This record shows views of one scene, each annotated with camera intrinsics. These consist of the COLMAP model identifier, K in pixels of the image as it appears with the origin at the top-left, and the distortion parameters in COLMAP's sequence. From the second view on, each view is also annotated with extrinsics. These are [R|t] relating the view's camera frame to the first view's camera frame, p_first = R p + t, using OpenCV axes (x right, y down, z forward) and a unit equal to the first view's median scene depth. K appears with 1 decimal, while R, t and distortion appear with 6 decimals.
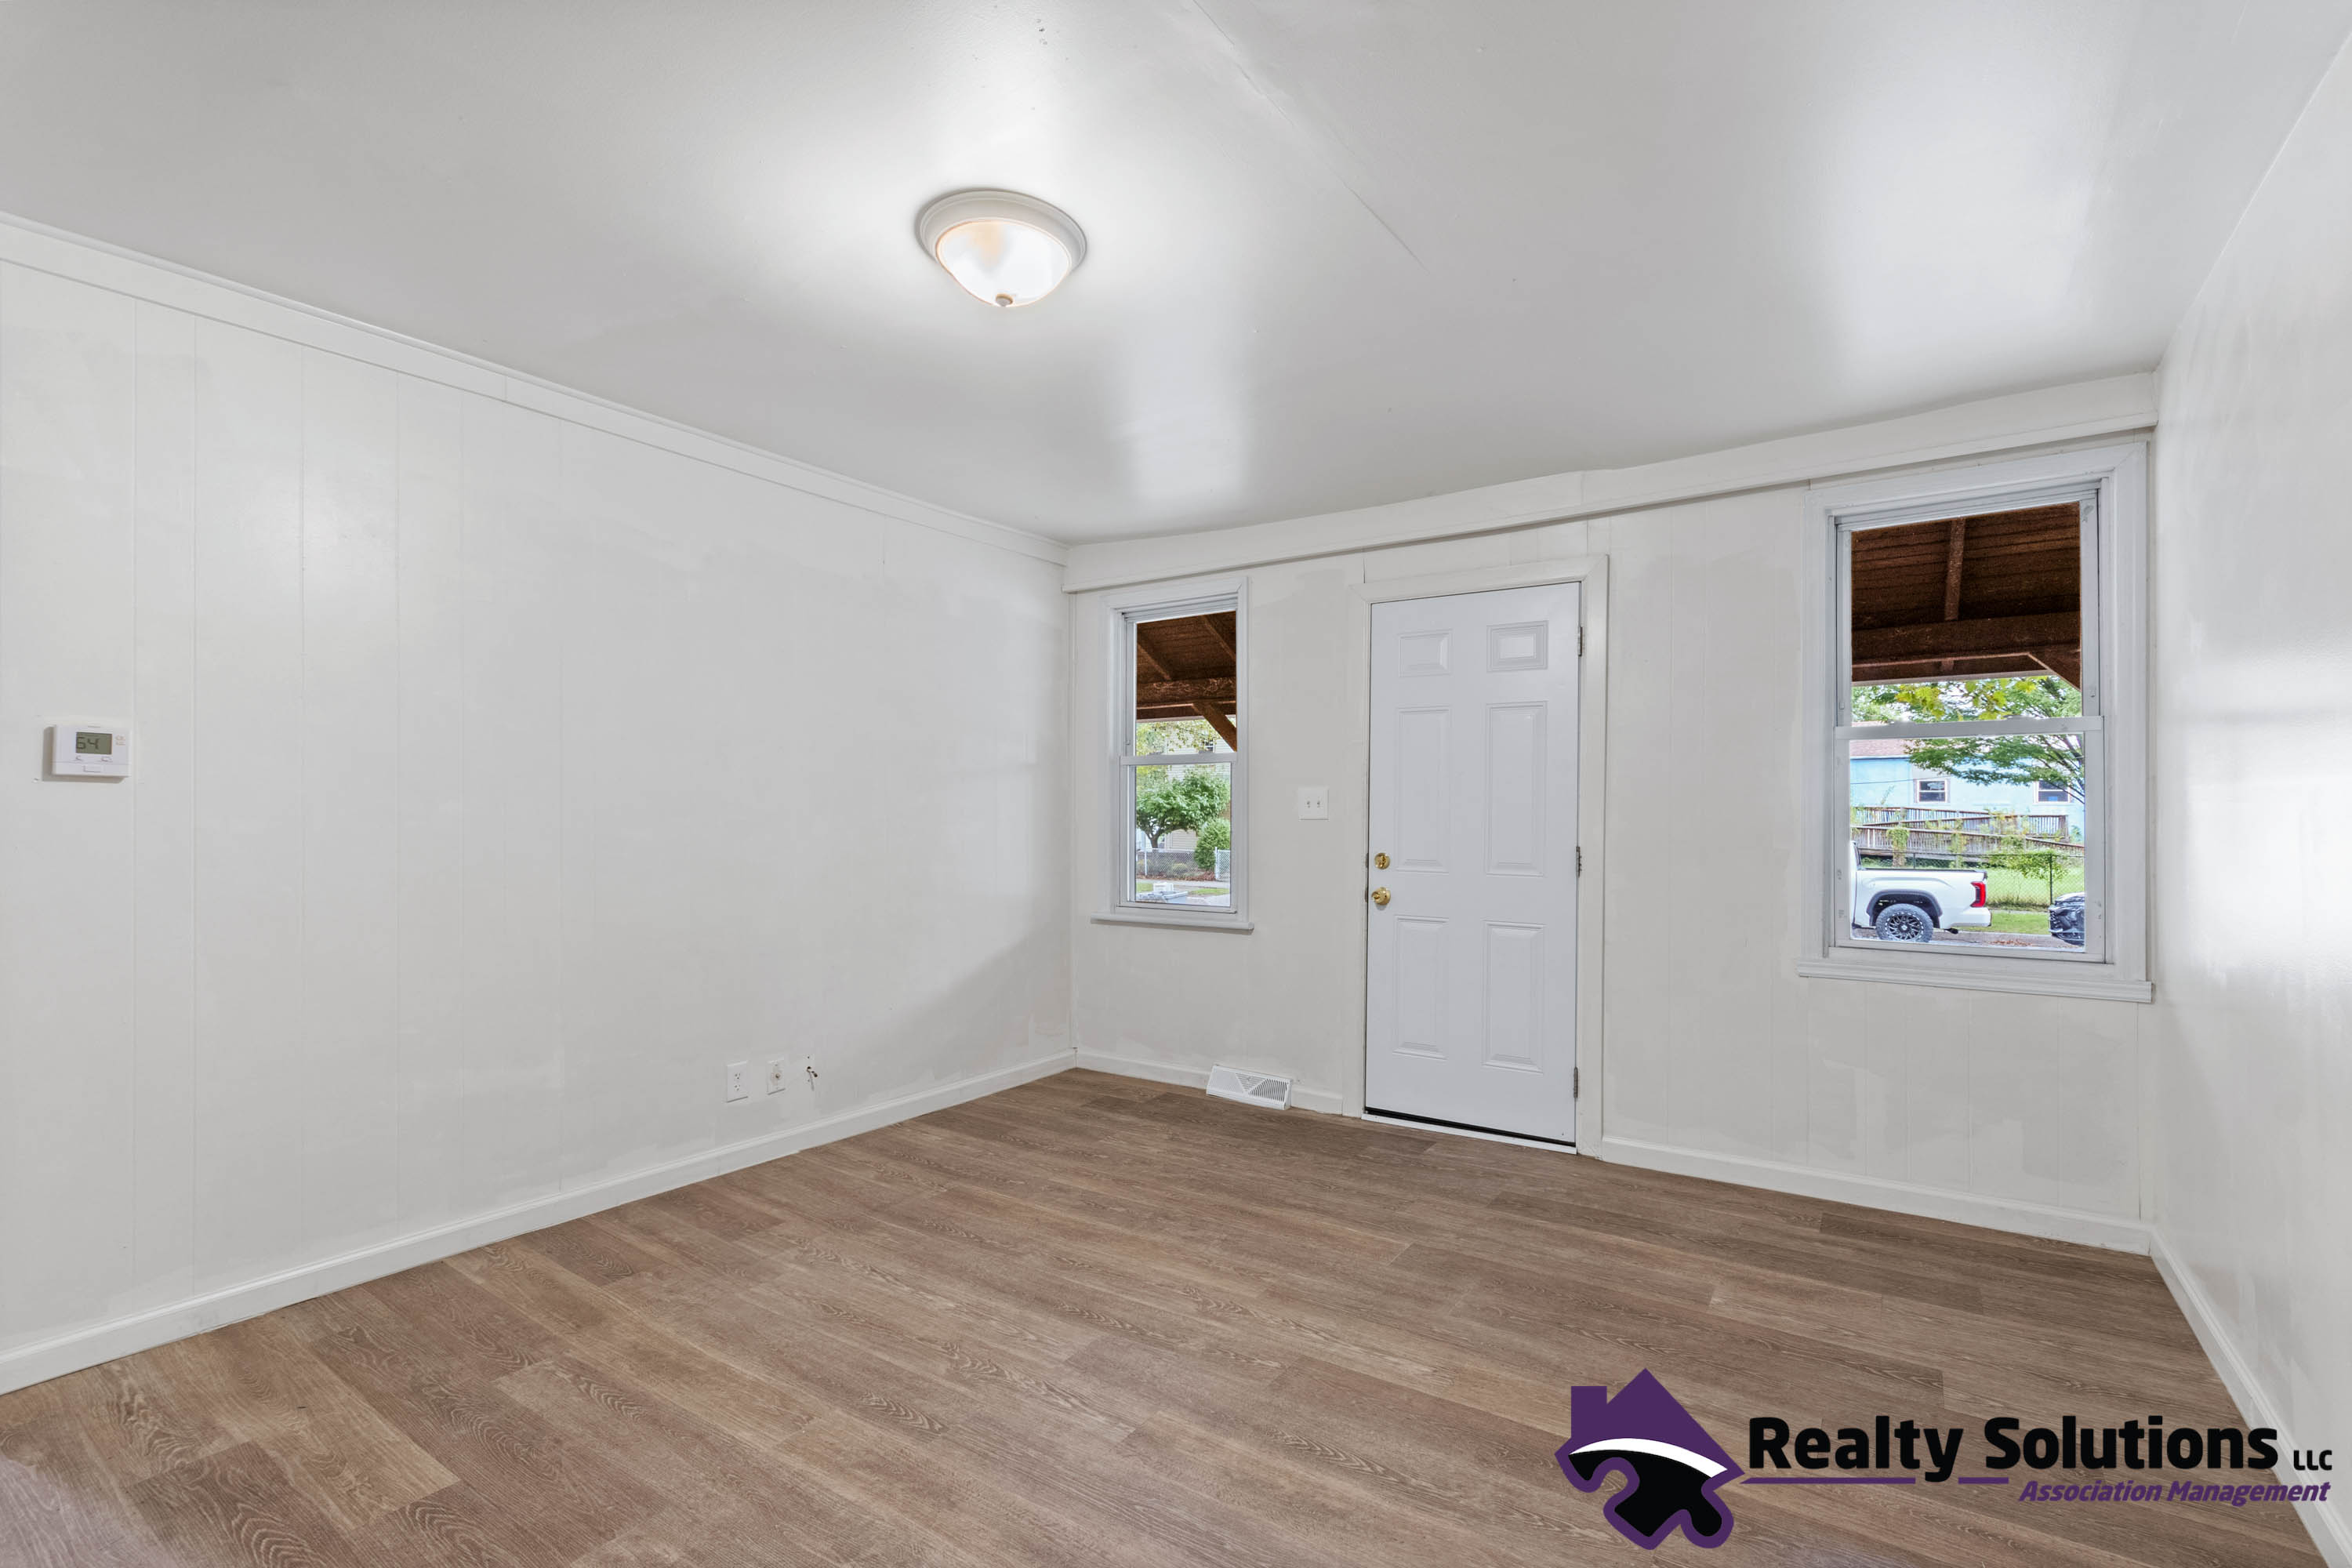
lens RADIAL K [[1044.8, 0, 1180.2], [0, 1044.8, 800.0], [0, 0, 1]] dist [-0.000045, 0.002125]
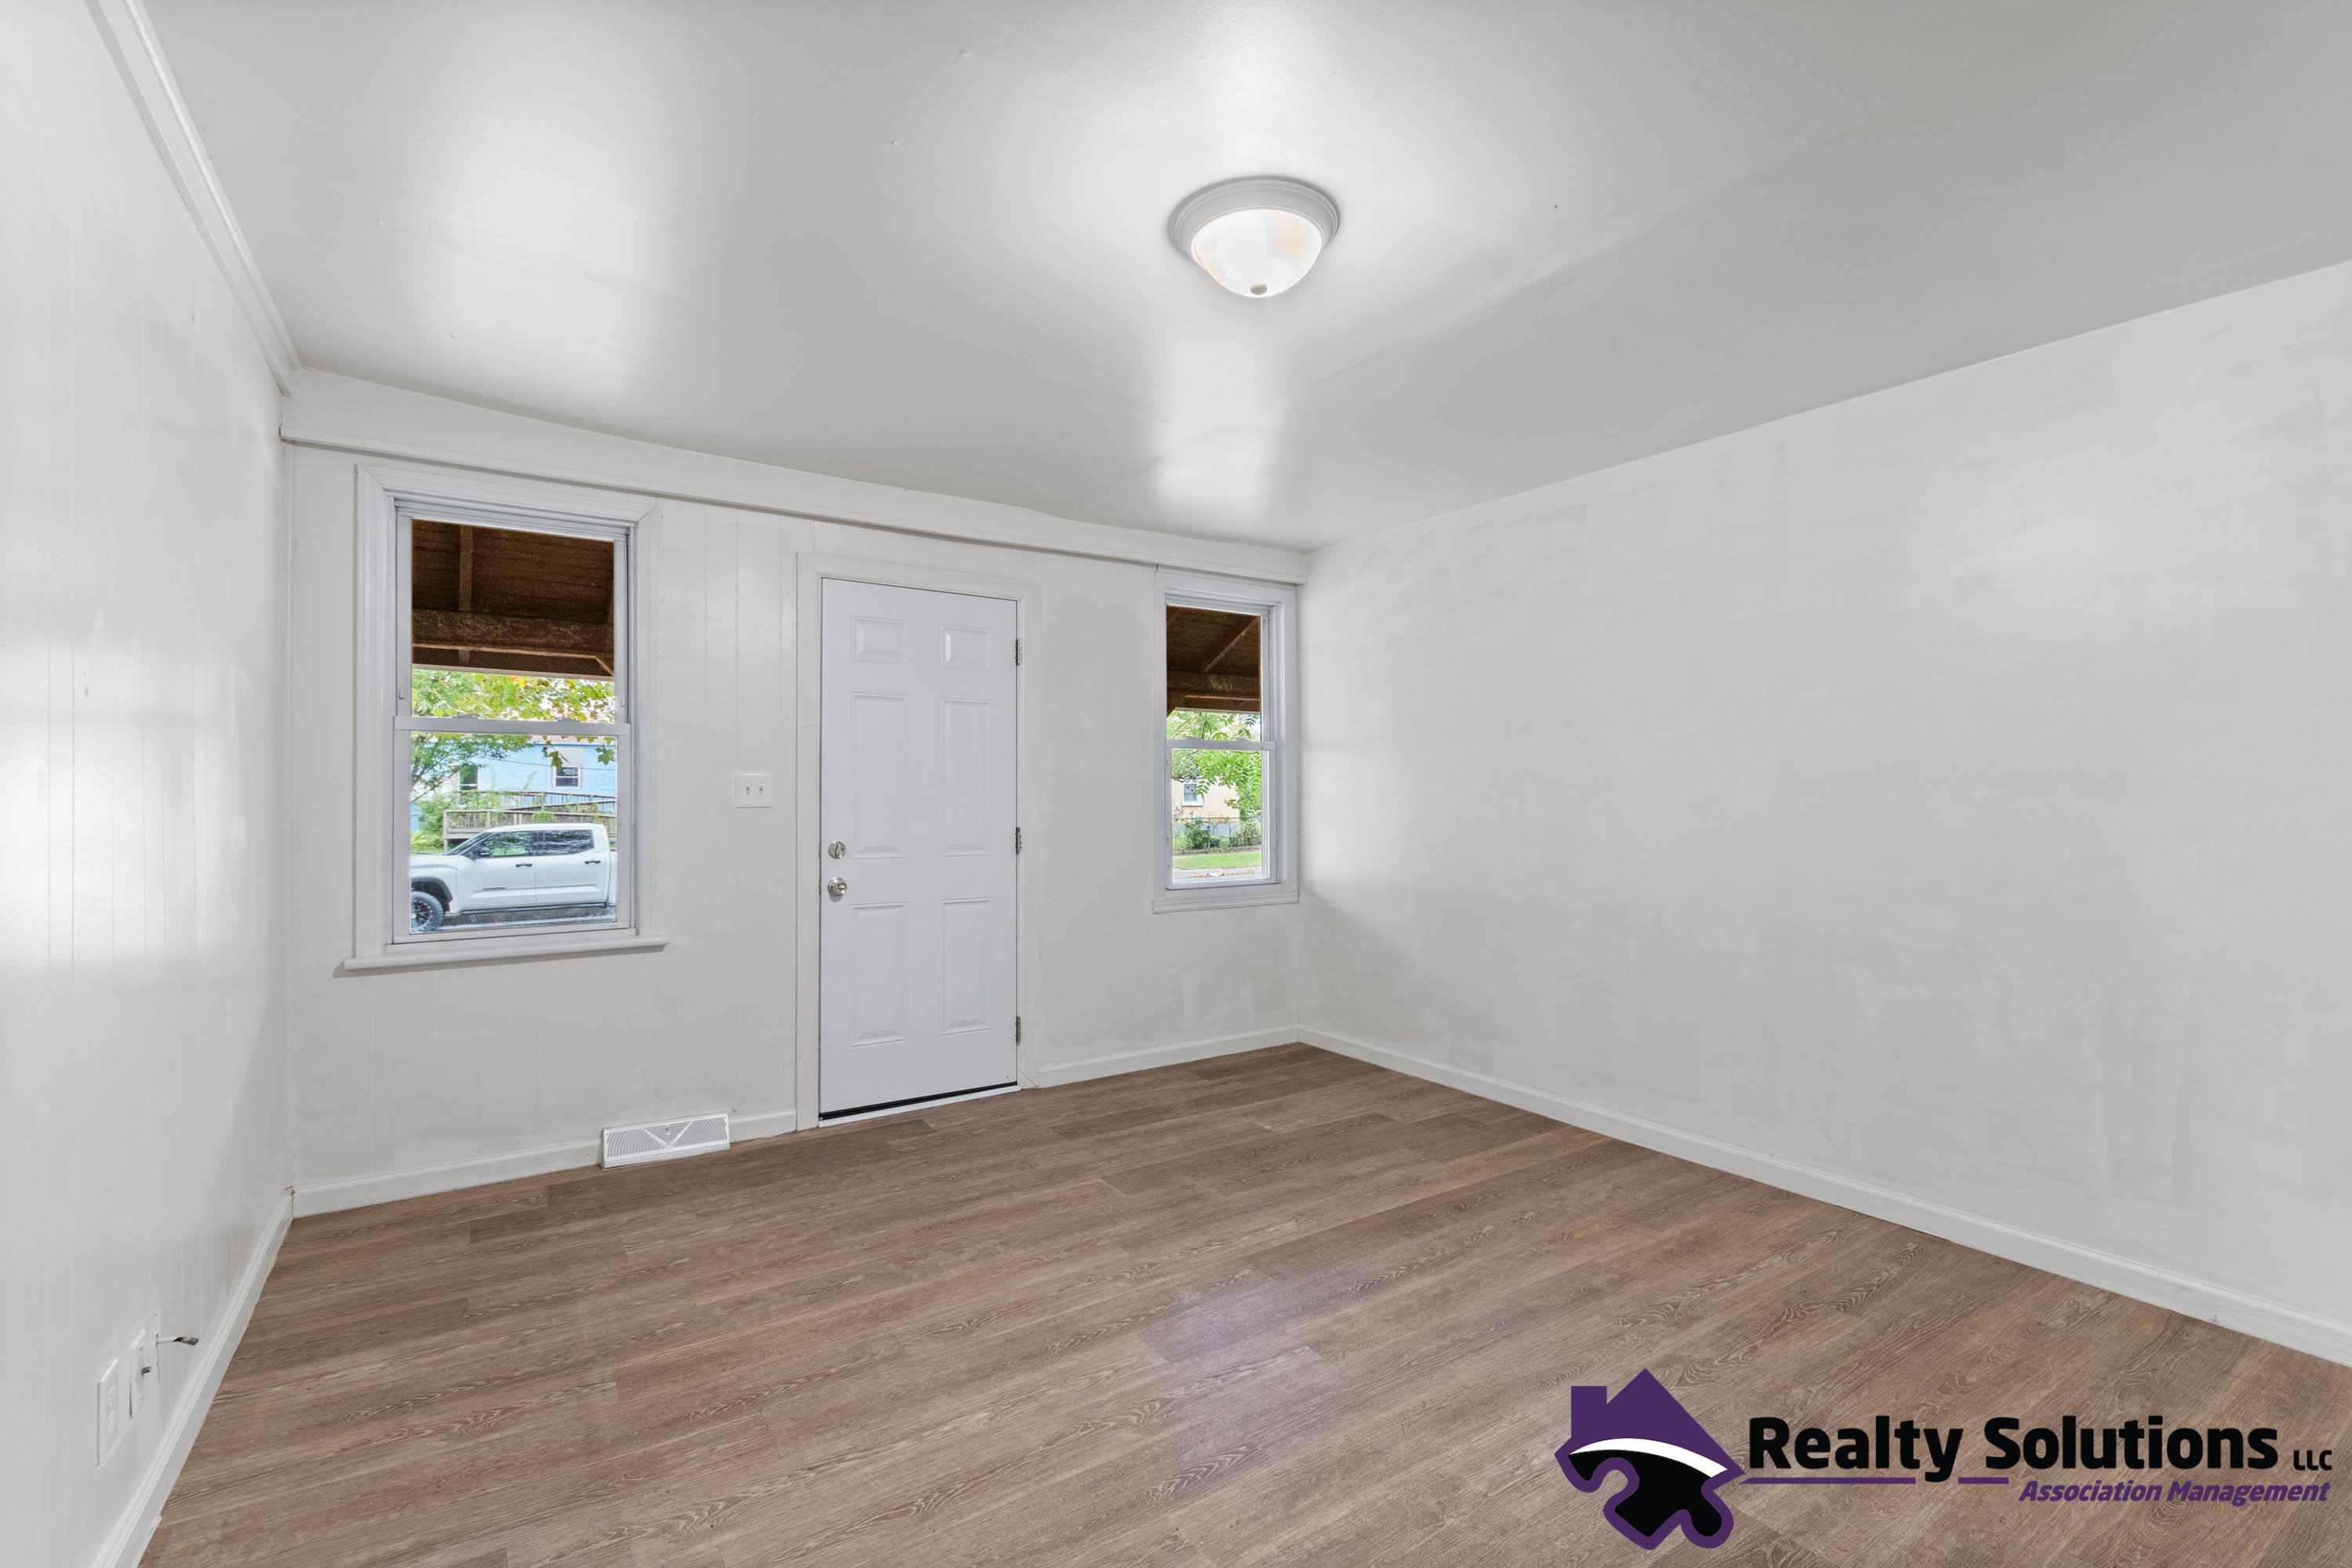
lens RADIAL K [[1044.8, 0, 1180.2], [0, 1044.8, 784.3], [0, 0, 1]] dist [-0.000045, 0.002125]
pose [[0.376526, 0.008540, 0.926367, -0.726589], [-0.008647, 0.999946, -0.005703, 0.001484], [-0.926366, -0.005863, 0.376580, 0.446683]]
